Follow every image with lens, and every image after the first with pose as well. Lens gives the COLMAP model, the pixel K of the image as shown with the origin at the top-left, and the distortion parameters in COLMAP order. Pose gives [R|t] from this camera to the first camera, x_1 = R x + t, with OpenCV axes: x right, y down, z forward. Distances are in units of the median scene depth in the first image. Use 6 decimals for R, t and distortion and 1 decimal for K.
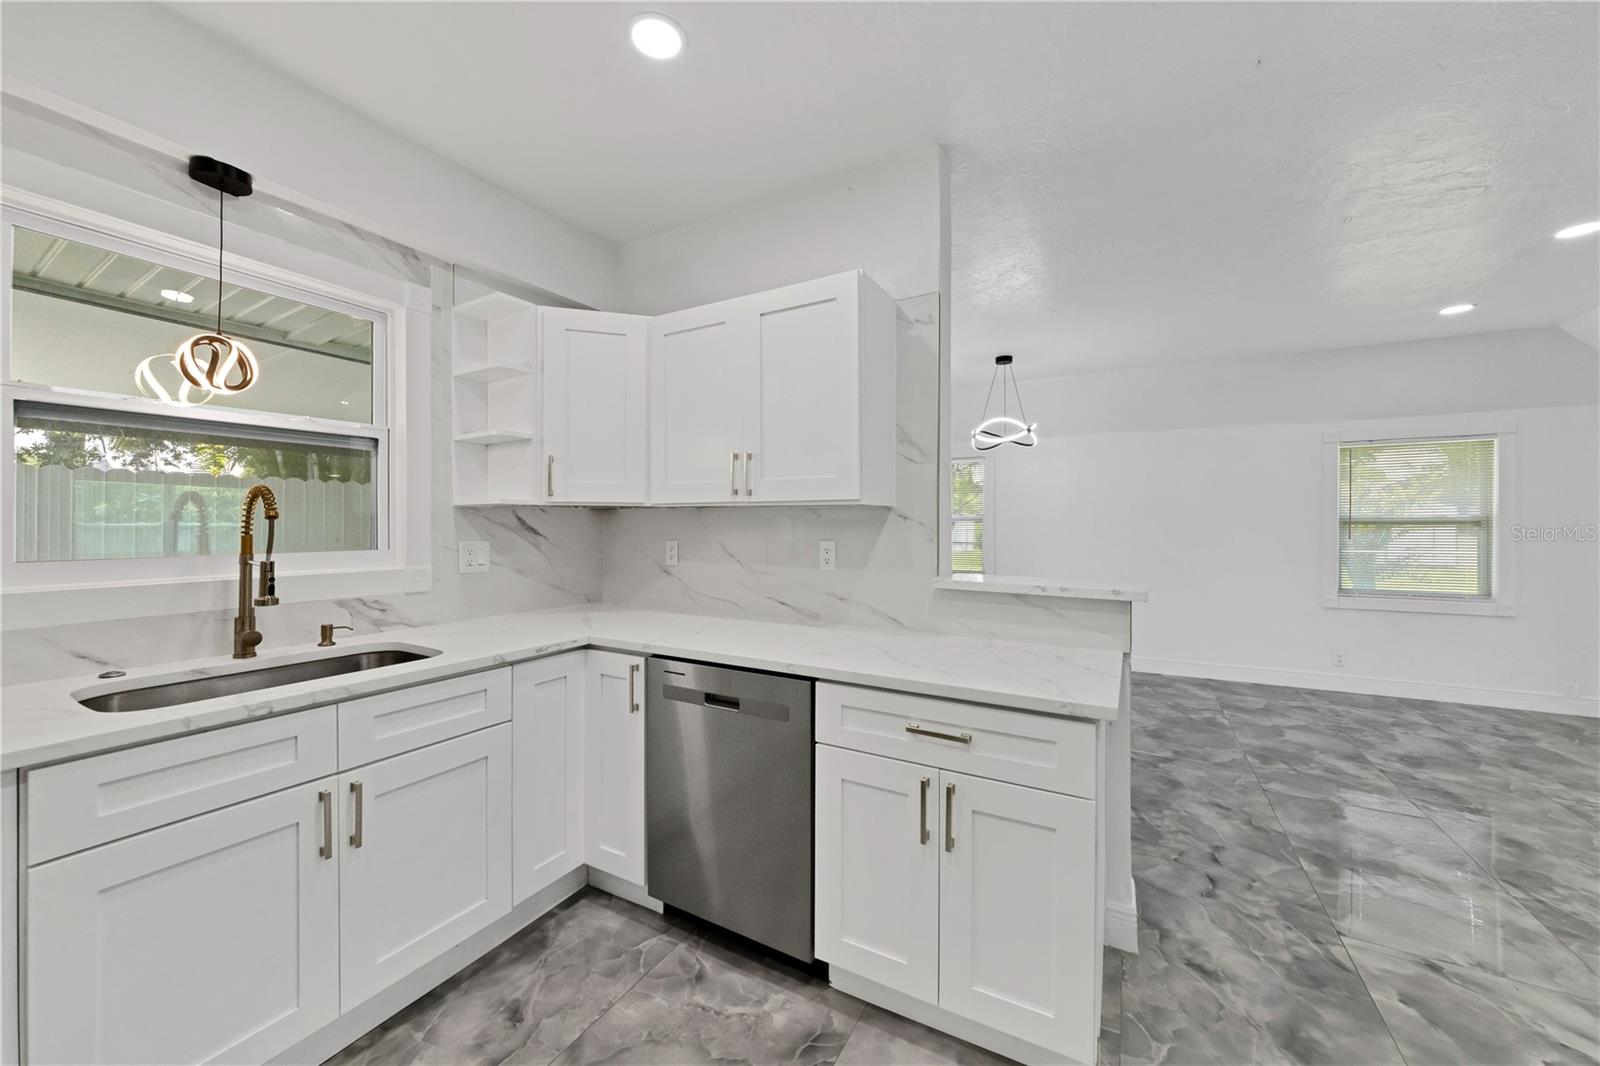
lens RADIAL K [[592.3, 0, 798.0], [0, 592.3, 522.0], [0, 0, 1]] dist [-0.012264, -0.000757]
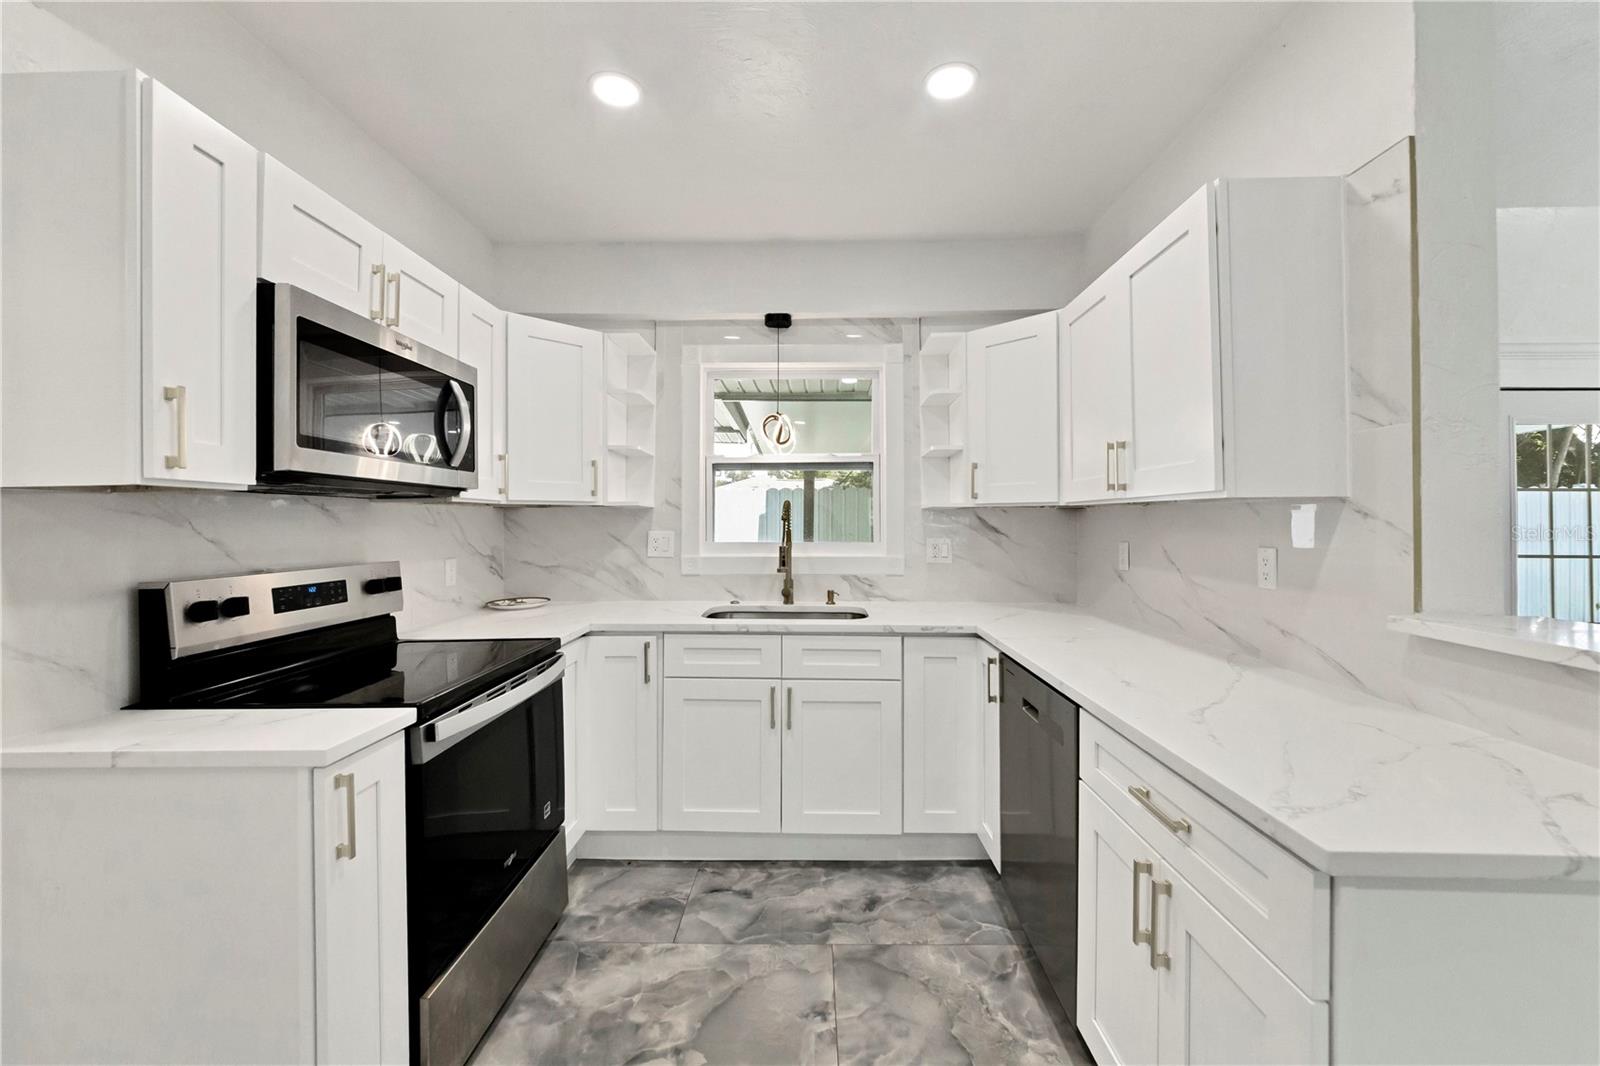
lens RADIAL K [[616.0, 0, 798.6], [0, 616.0, 511.1], [0, 0, 1]] dist [-0.011574, -0.001308]
pose [[0.472196, -0.015973, -0.881349, 0.487151], [0.001654, 0.999850, -0.017235, -0.000913], [0.881492, 0.006680, 0.472152, 0.162804]]
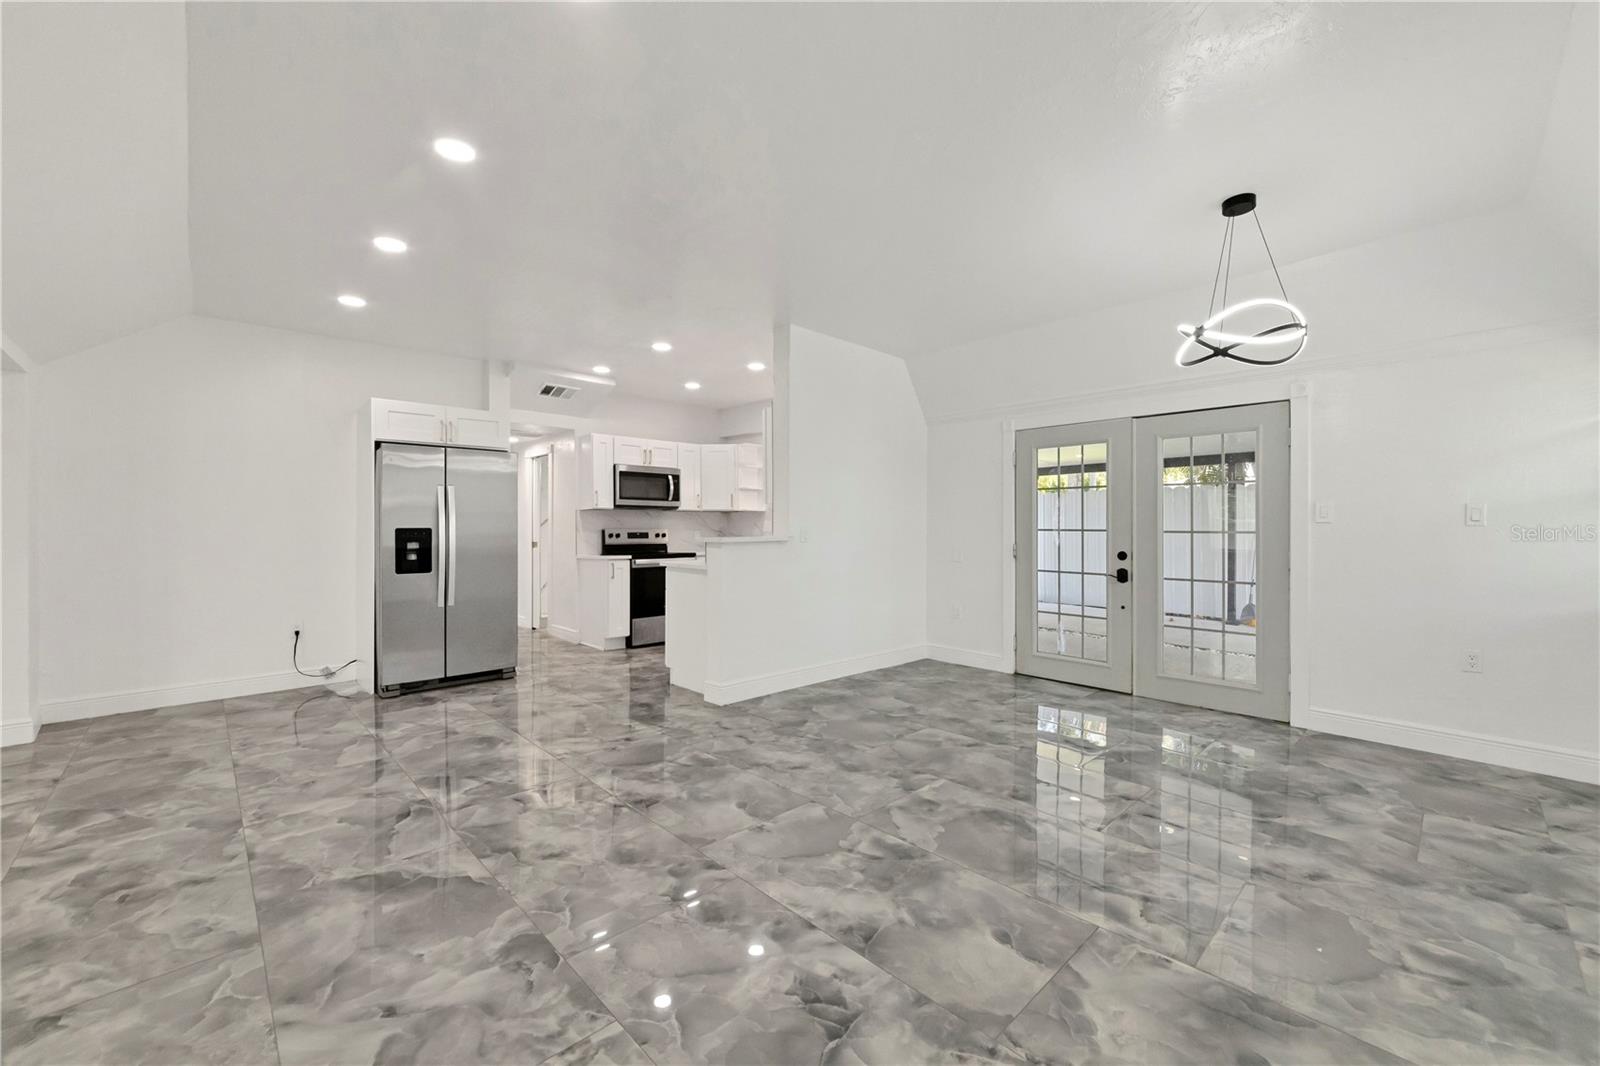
lens RADIAL K [[640.4, 0, 798.6], [0, 640.4, 524.8], [0, 0, 1]] dist [0.004346, -0.001951]
pose [[-0.296711, -0.008674, -0.954928, 2.401173], [0.003103, 0.999945, -0.010047, 0.077557], [0.954962, -0.005944, -0.296667, 1.769257]]
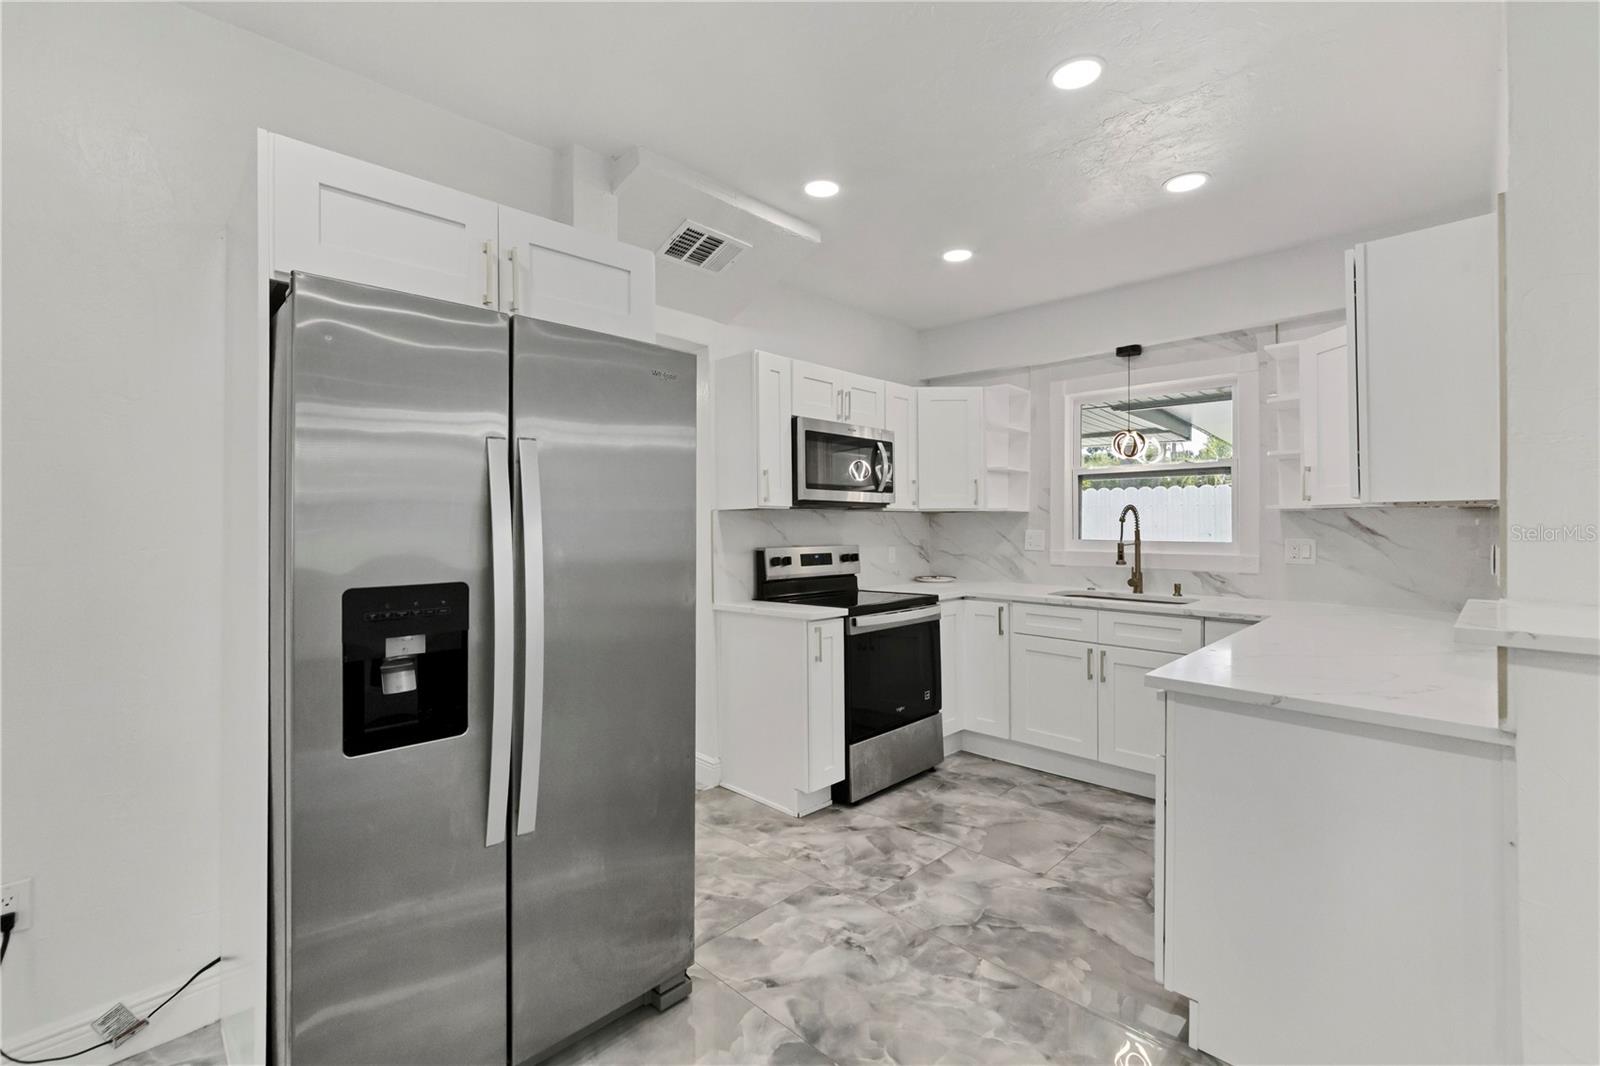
lens RADIAL K [[682.6, 0, 793.1], [0, 682.6, 521.7], [0, 0, 1]] dist [-0.005649, 0.001664]
pose [[-0.263660, -0.004030, -0.964607, 1.237489], [0.000331, 0.999991, -0.004269, 0.003728], [0.964616, -0.001445, -0.263656, 0.397341]]
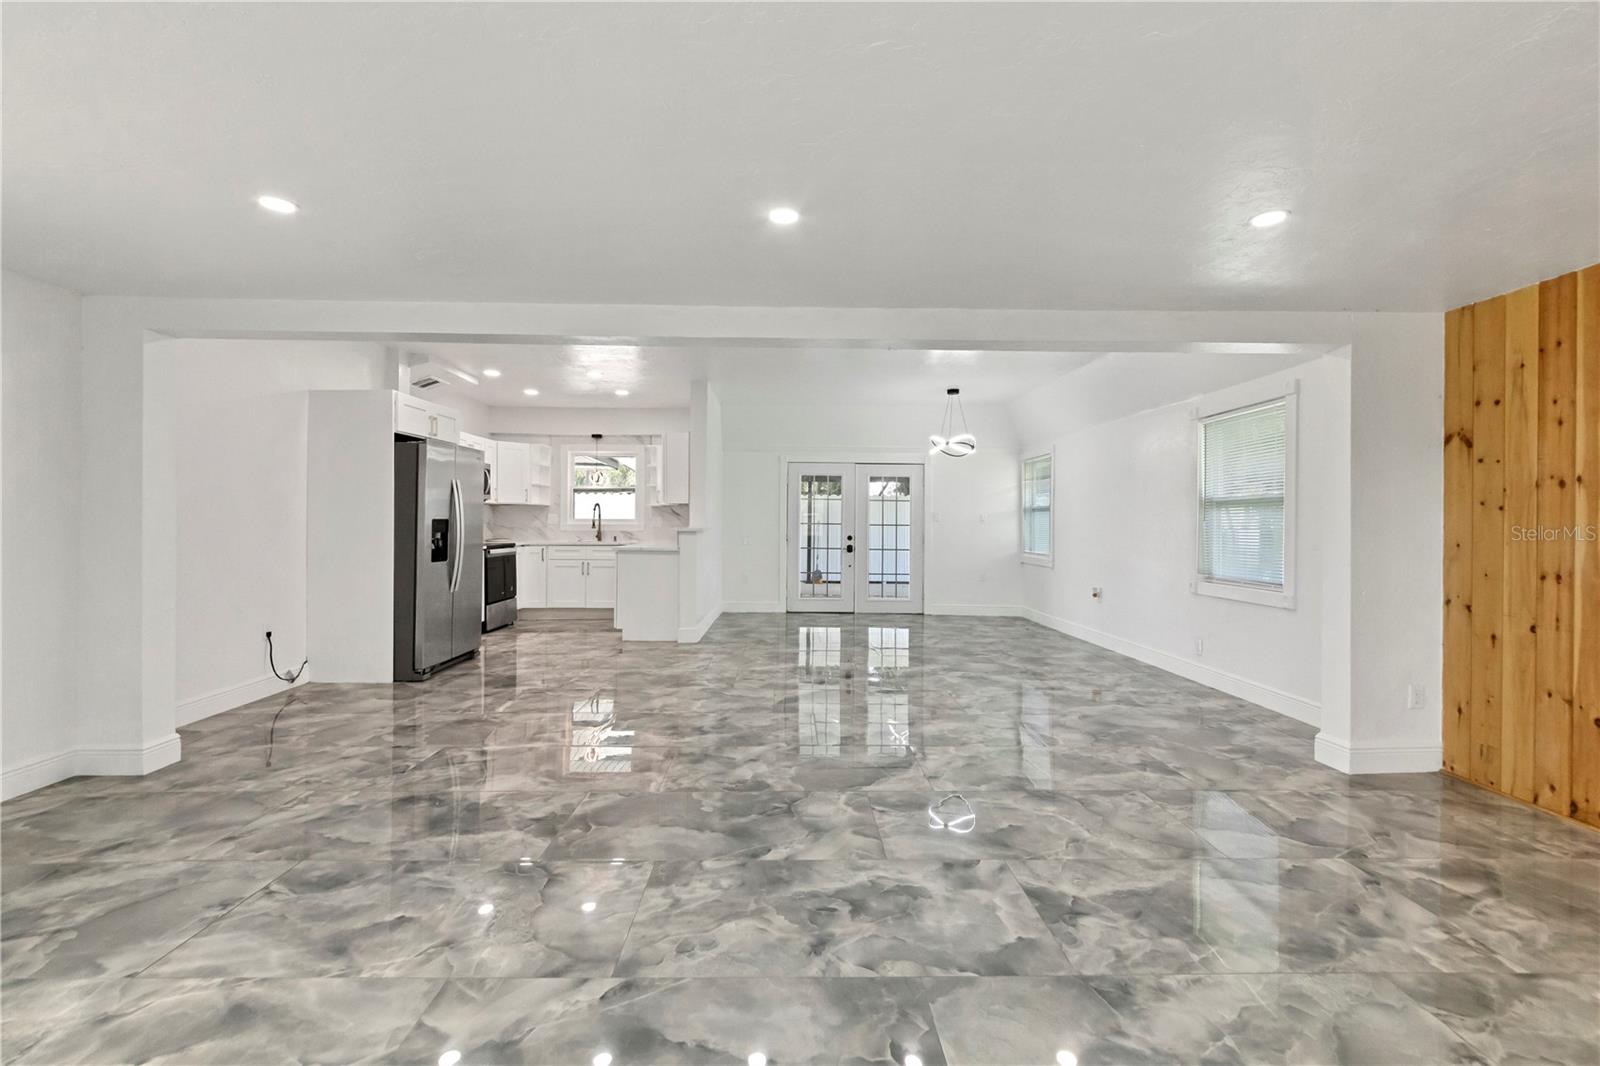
lens RADIAL K [[682.6, 0, 788.3], [0, 682.6, 512.8], [0, 0, 1]] dist [-0.005649, 0.001664]
pose [[0.492293, -0.013176, -0.870330, 3.493760], [-0.001552, 0.999871, -0.016015, 0.077420], [0.870428, 0.009235, 0.492208, -0.258851]]
